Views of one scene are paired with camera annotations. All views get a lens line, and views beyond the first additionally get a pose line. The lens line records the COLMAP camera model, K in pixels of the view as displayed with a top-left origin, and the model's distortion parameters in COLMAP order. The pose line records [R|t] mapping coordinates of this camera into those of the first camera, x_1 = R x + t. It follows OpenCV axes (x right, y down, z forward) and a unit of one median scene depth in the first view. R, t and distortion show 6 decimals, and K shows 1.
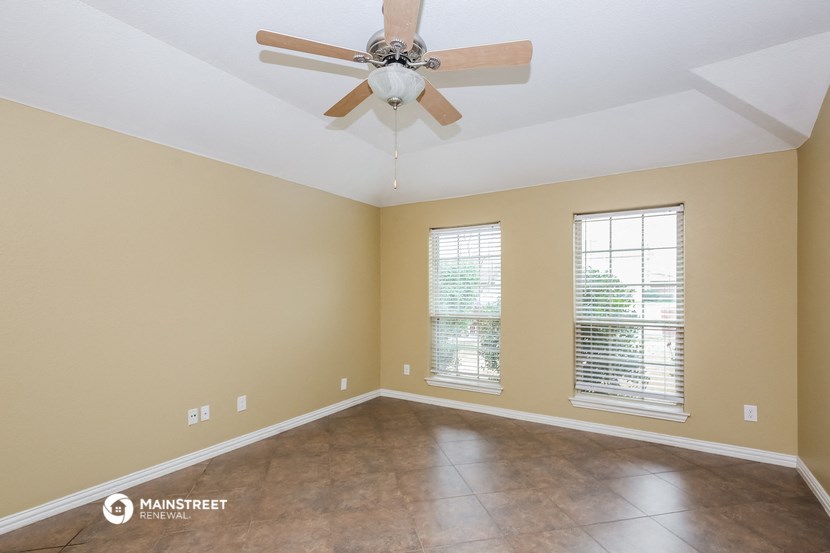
lens RADIAL K [[402.9, 0, 416.5], [0, 402.9, 288.2], [0, 0, 1]] dist [0.012562, -0.000226]
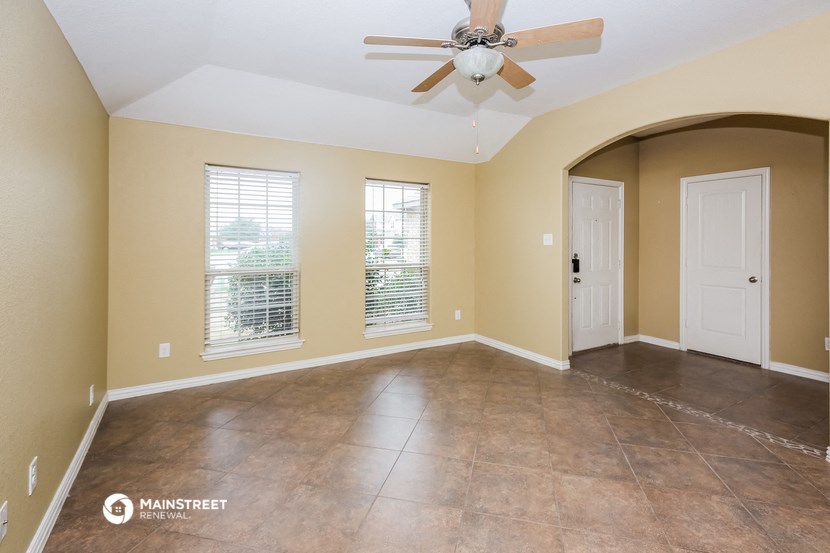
lens RADIAL K [[395.3, 0, 415.6], [0, 395.3, 241.4], [0, 0, 1]] dist [-0.000608, -0.000206]
pose [[0.451656, 0.002798, 0.892188, -0.719667], [-0.004081, 0.999991, -0.001070, 0.004778], [-0.892183, -0.003158, 0.451664, 0.419208]]
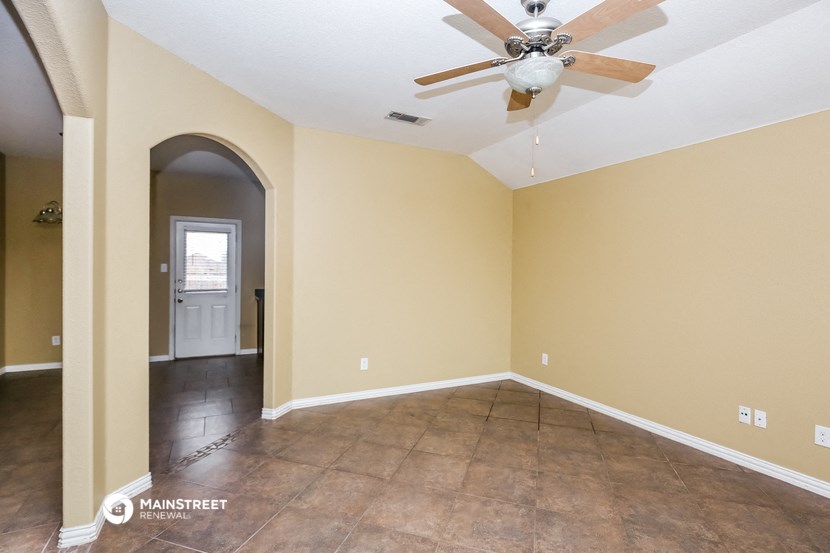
lens RADIAL K [[389.4, 0, 415.0], [0, 389.4, 276.5], [0, 0, 1]] dist [-0.001539, -0.000360]
pose [[-0.506723, 0.003788, -0.862100, 0.595684], [-0.008514, 0.999920, 0.009397, -0.001203], [0.862067, 0.012102, -0.506650, 0.796962]]
